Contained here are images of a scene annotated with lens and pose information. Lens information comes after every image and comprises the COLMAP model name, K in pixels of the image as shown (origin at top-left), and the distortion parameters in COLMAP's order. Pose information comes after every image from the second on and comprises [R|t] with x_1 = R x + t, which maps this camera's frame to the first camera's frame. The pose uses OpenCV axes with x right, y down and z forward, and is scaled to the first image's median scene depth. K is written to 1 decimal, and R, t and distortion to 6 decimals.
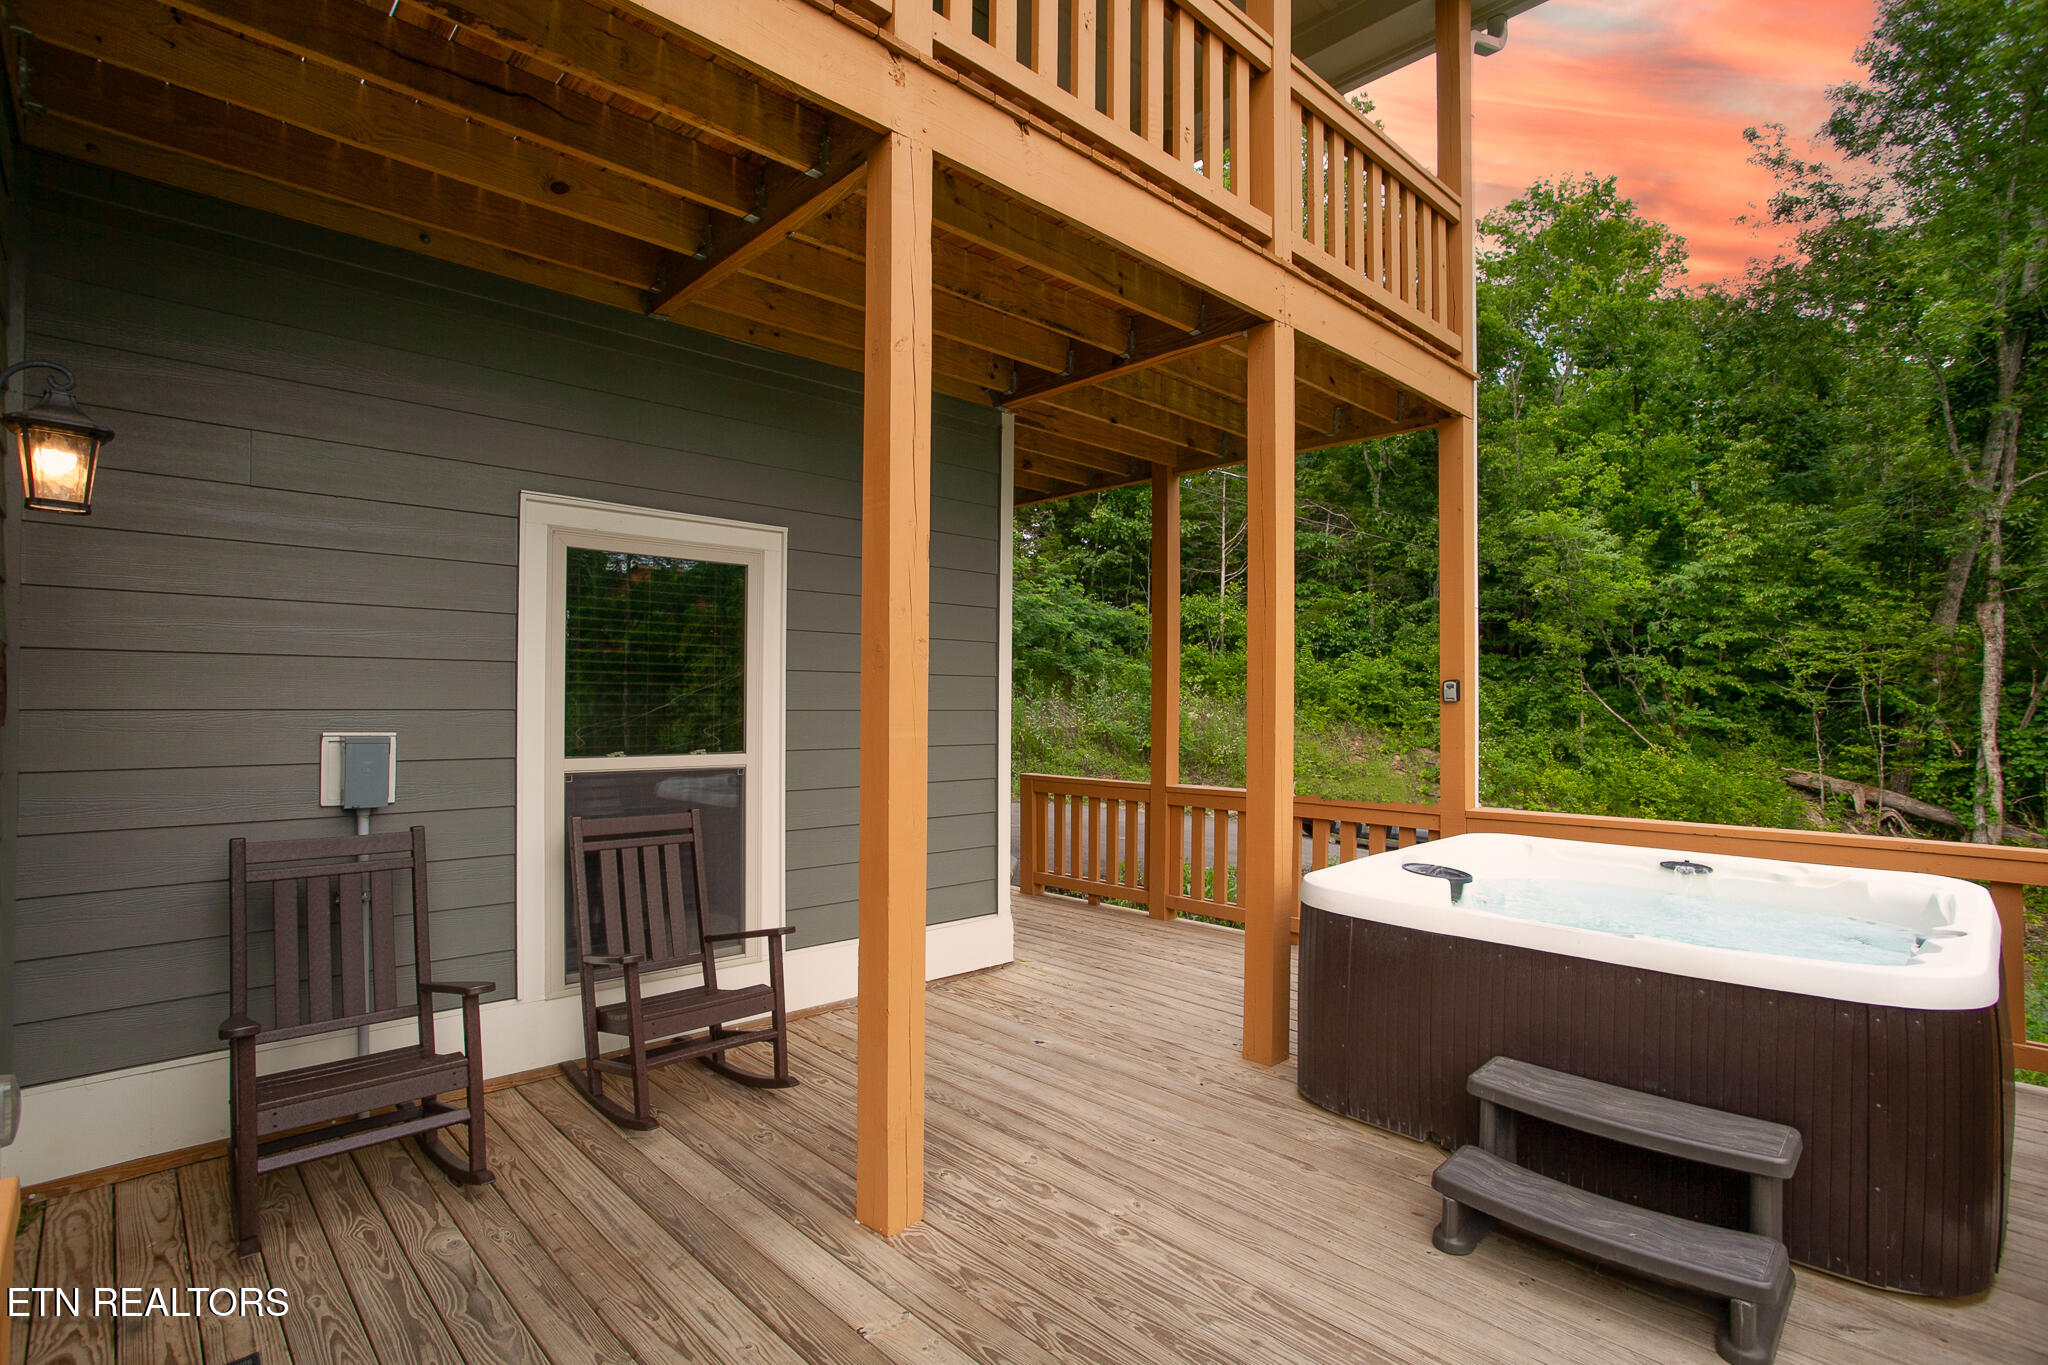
lens RADIAL K [[993.2, 0, 1022.3], [0, 993.2, 691.3], [0, 0, 1]] dist [-0.006774, 0.000037]
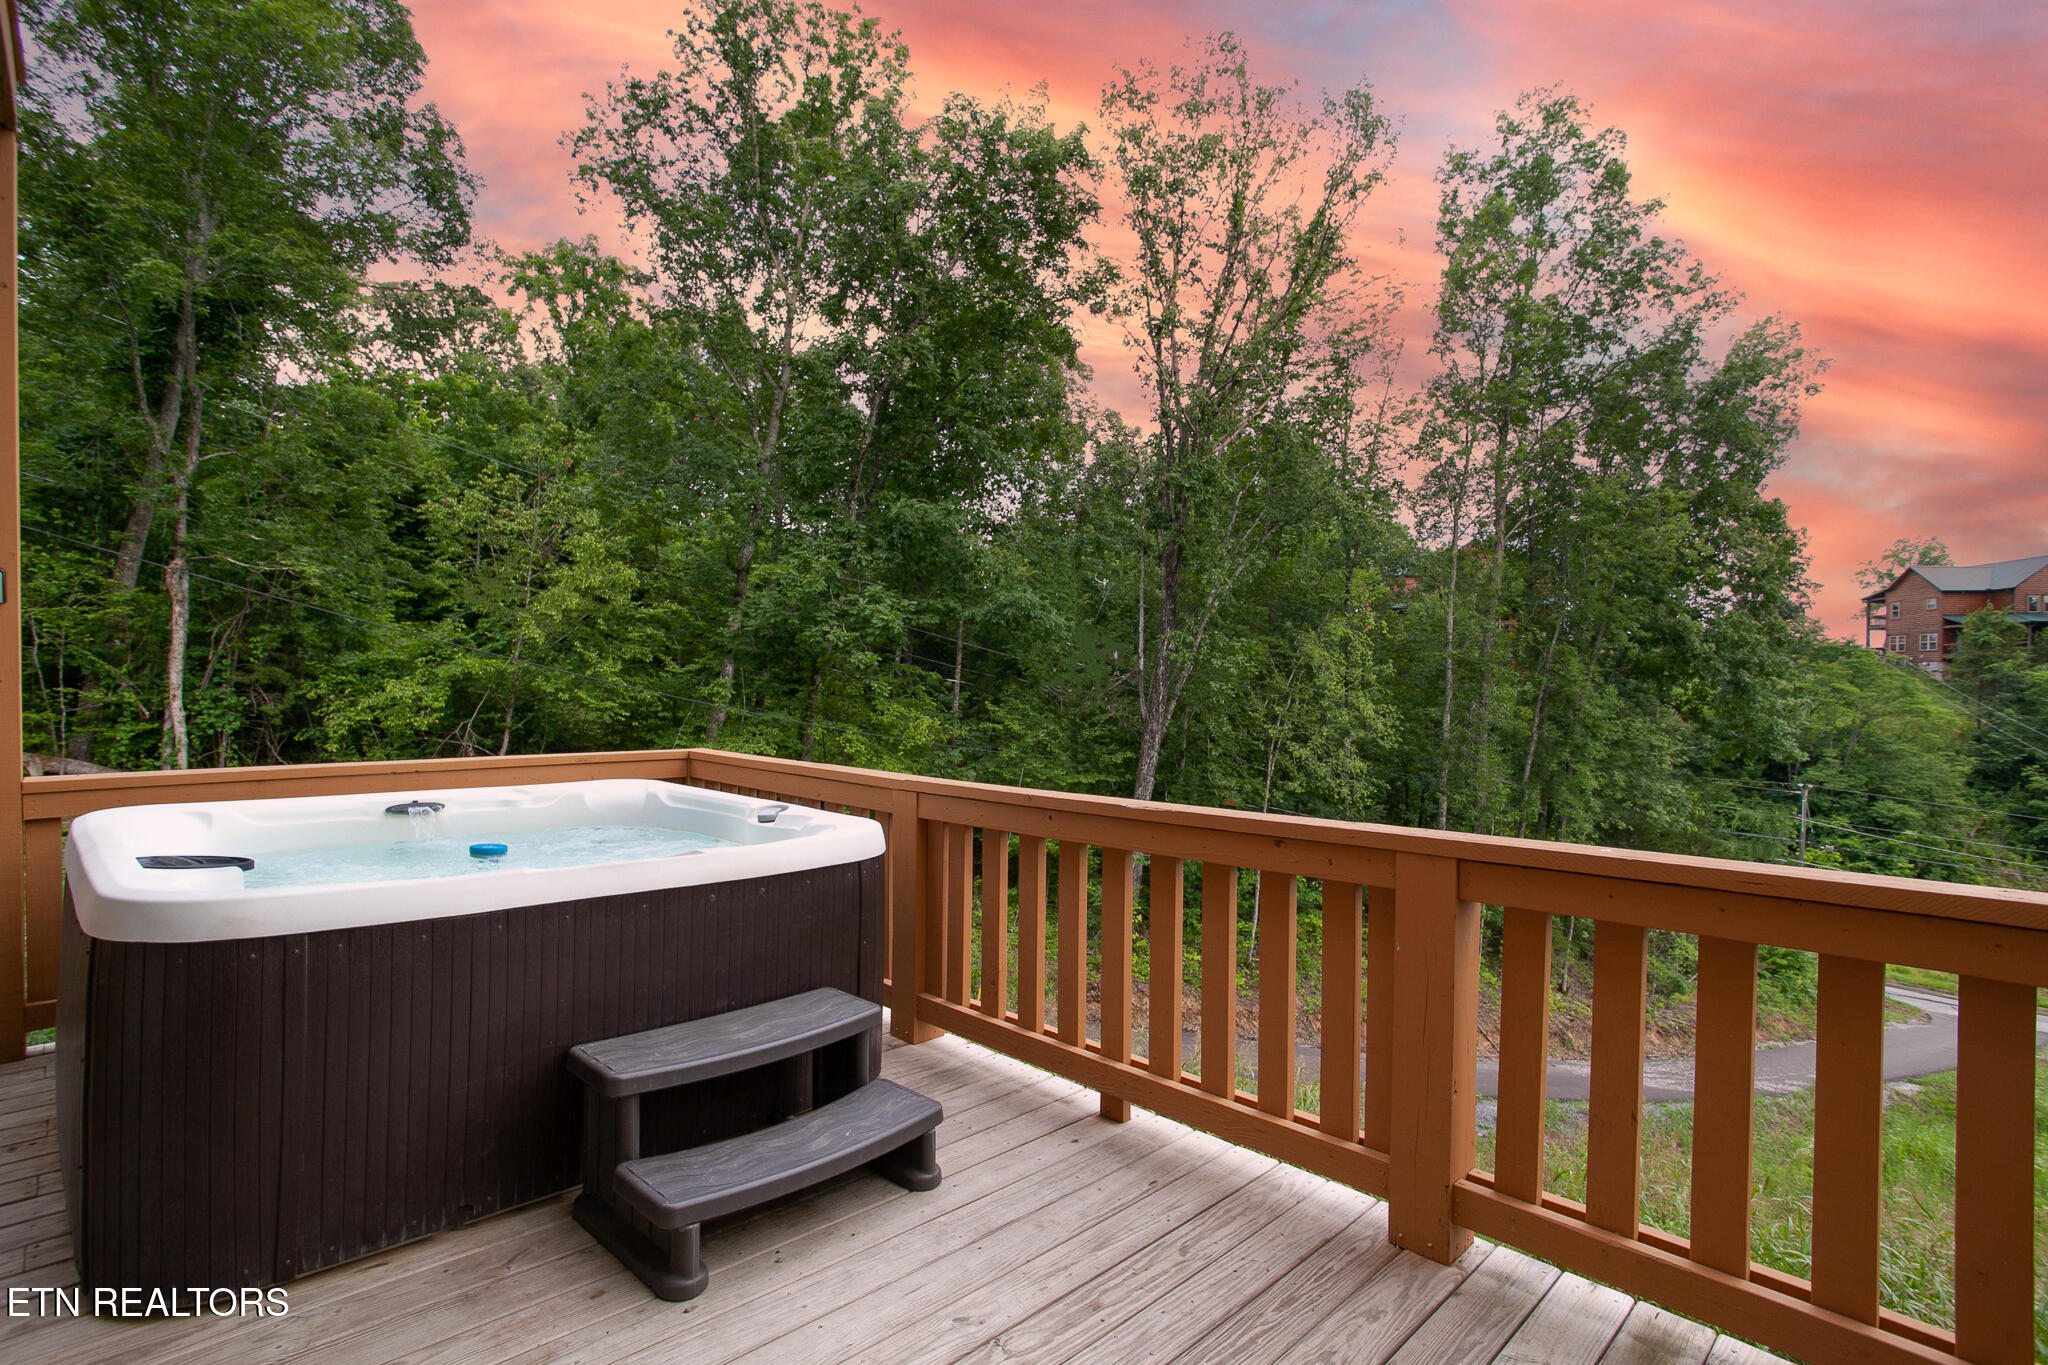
lens RADIAL K [[993.2, 0, 1030.8], [0, 993.2, 692.6], [0, 0, 1]] dist [-0.006774, 0.000037]
pose [[0.013997, -0.012265, 0.999827, -0.040432], [-0.018533, 0.999750, 0.012523, 0.011182], [-0.999730, -0.018705, 0.013766, 0.092946]]
